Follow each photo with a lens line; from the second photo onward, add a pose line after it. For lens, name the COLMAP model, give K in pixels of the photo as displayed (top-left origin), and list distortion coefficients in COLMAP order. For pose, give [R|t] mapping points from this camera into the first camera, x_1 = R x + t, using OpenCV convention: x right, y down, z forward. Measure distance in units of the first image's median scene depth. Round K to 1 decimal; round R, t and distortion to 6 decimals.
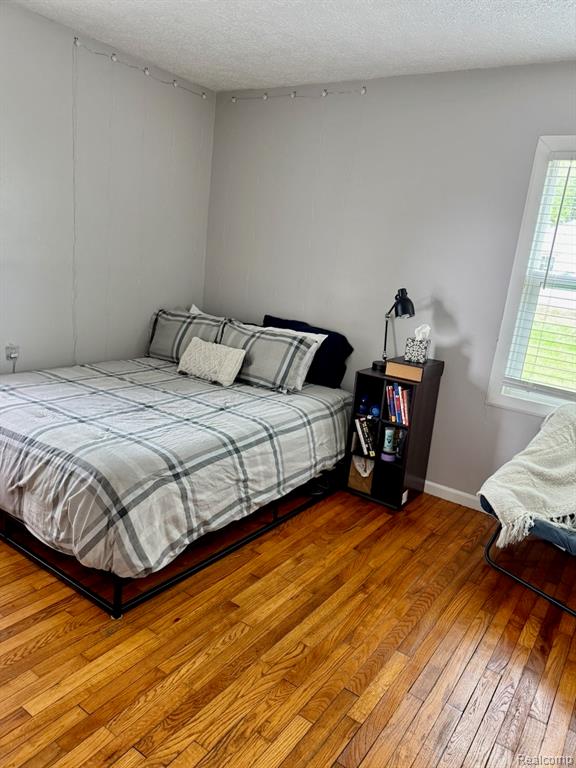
lens RADIAL K [[544.3, 0, 302.2], [0, 544.3, 382.7], [0, 0, 1]] dist [0.071990, -0.077307]
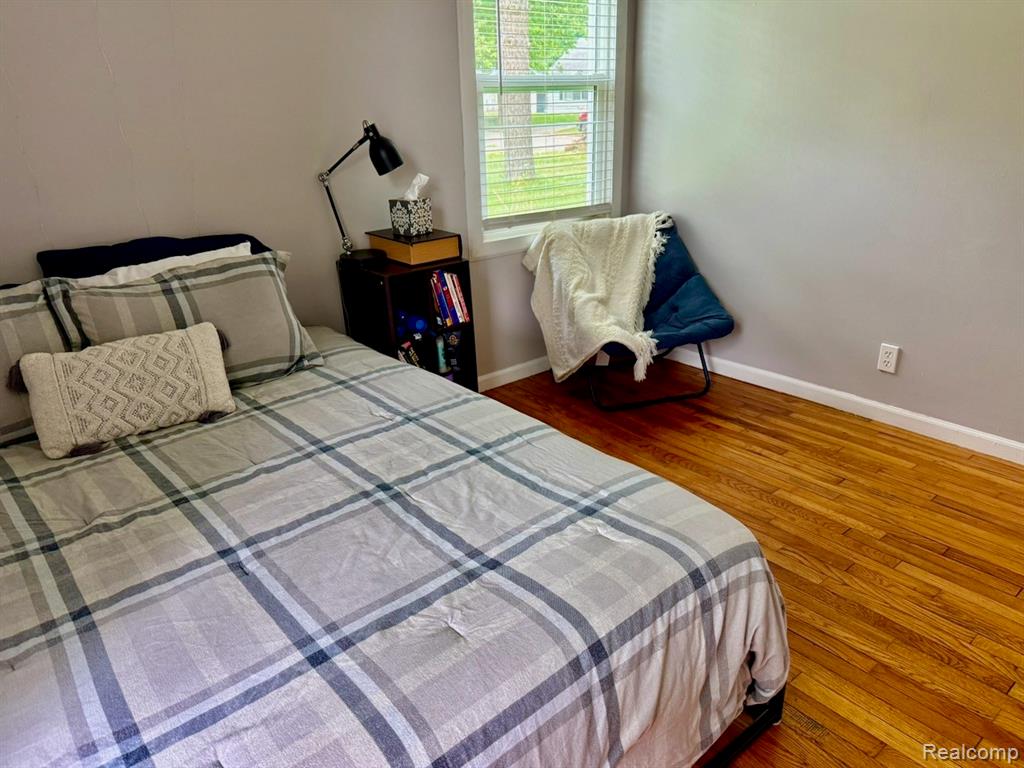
lens RADIAL K [[725.7, 0, 510.3], [0, 725.7, 381.6], [0, 0, 1]] dist [0.071990, -0.077307]
pose [[0.273409, -0.452631, 0.848748, -0.646086], [0.273454, 0.882536, 0.382561, -0.203582], [-0.922209, 0.127498, 0.365067, 0.635883]]
